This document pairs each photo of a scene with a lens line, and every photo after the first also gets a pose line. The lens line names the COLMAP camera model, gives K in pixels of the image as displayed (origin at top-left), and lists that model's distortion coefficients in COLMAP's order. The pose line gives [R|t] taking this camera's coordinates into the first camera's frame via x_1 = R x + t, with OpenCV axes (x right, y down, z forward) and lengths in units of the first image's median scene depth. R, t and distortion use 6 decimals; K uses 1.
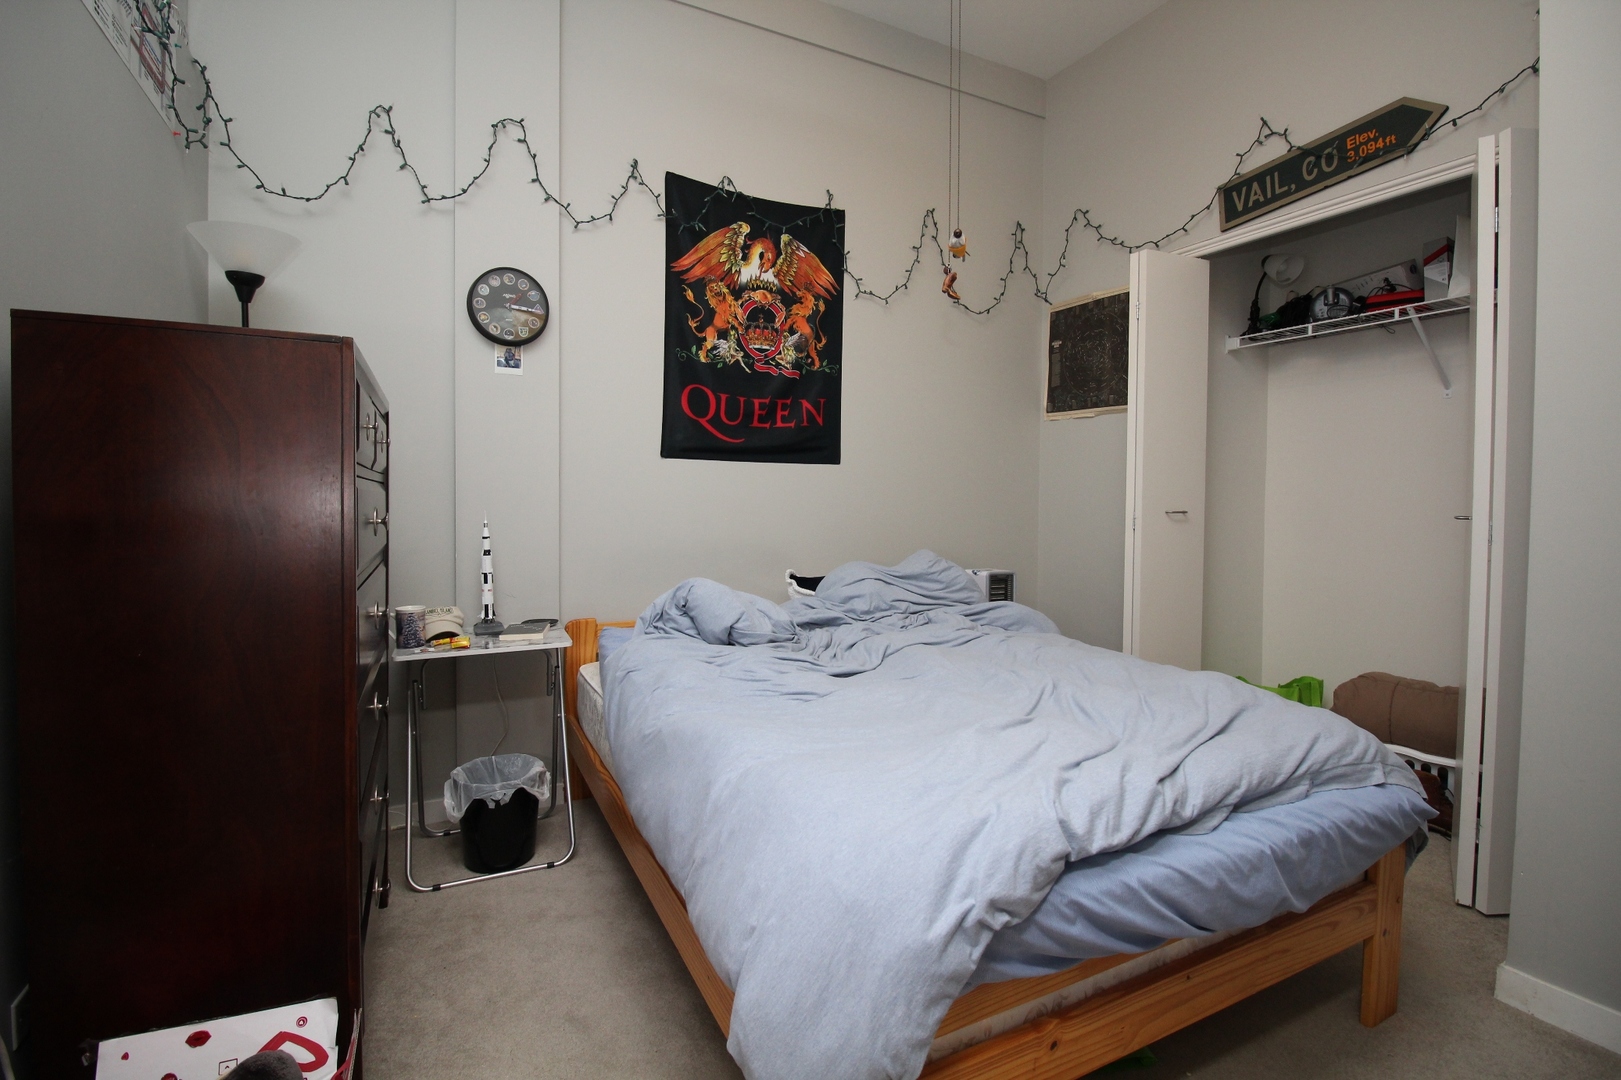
lens RADIAL K [[746.7, 0, 814.6], [0, 746.7, 516.1], [0, 0, 1]] dist [-0.000361, -0.013189]
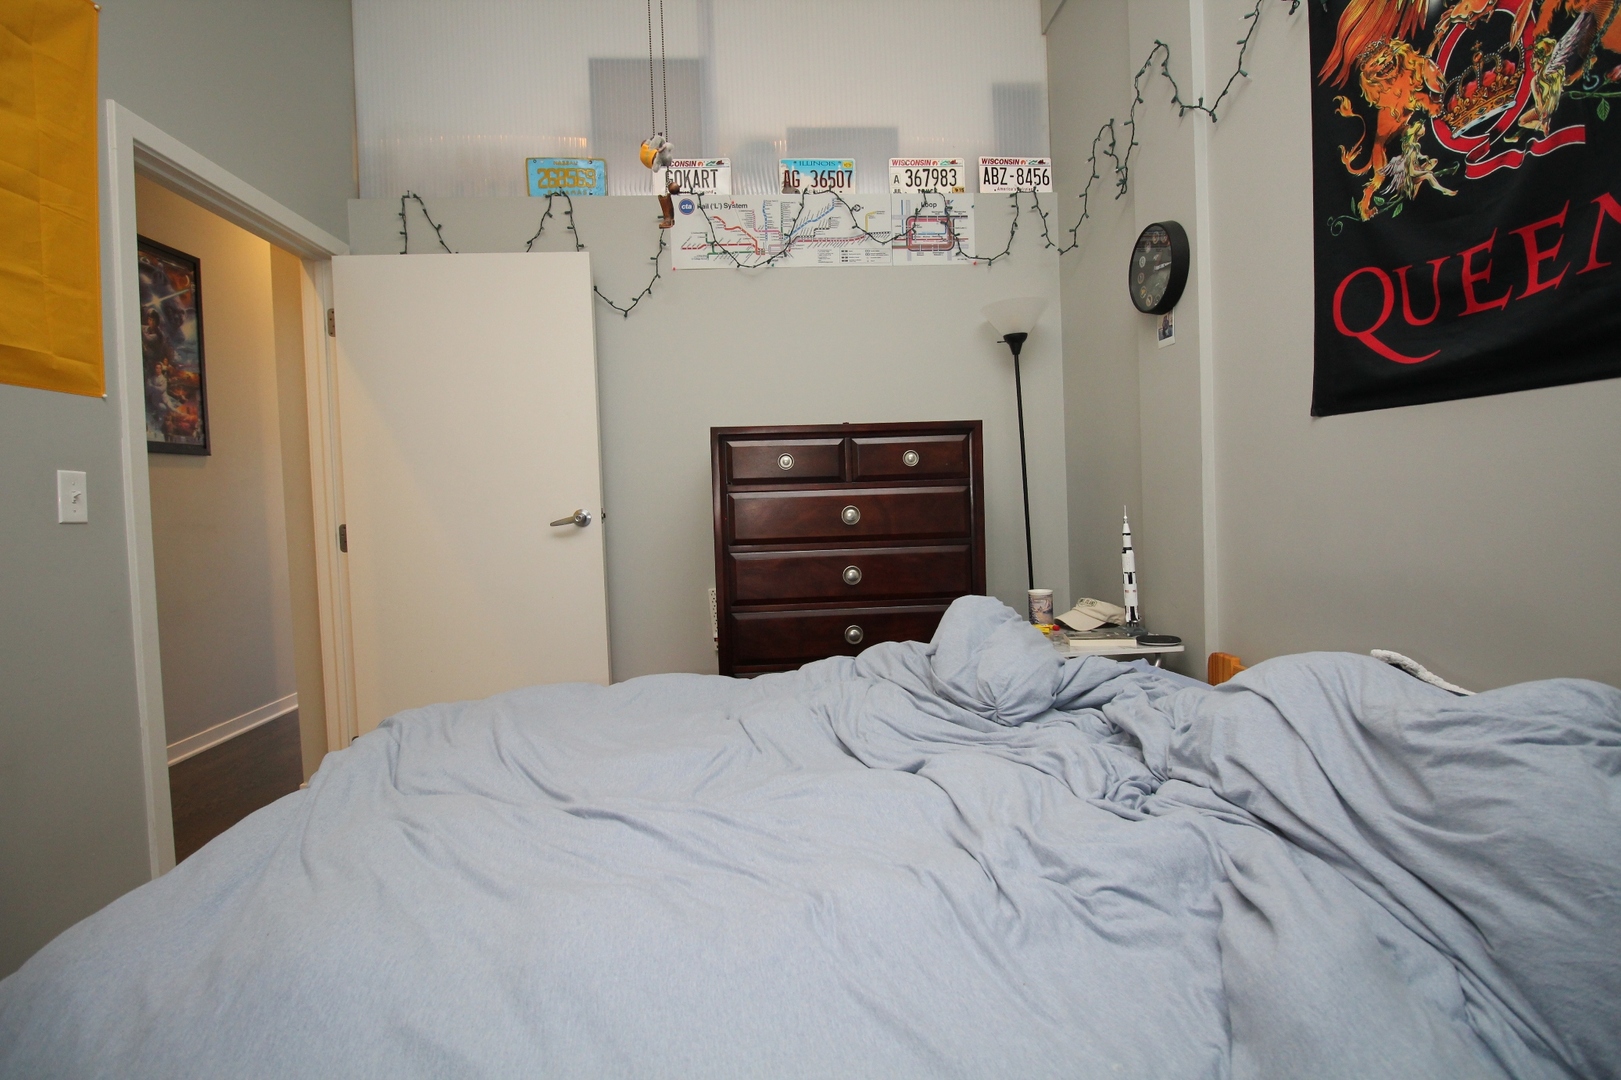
lens RADIAL K [[746.7, 0, 814.6], [0, 746.7, 516.1], [0, 0, 1]] dist [-0.000361, -0.013189]
pose [[-0.399016, 0.031941, -0.916387, 0.470018], [0.011115, 0.999488, 0.029998, -0.021619], [0.916877, 0.001784, -0.399167, 0.840229]]
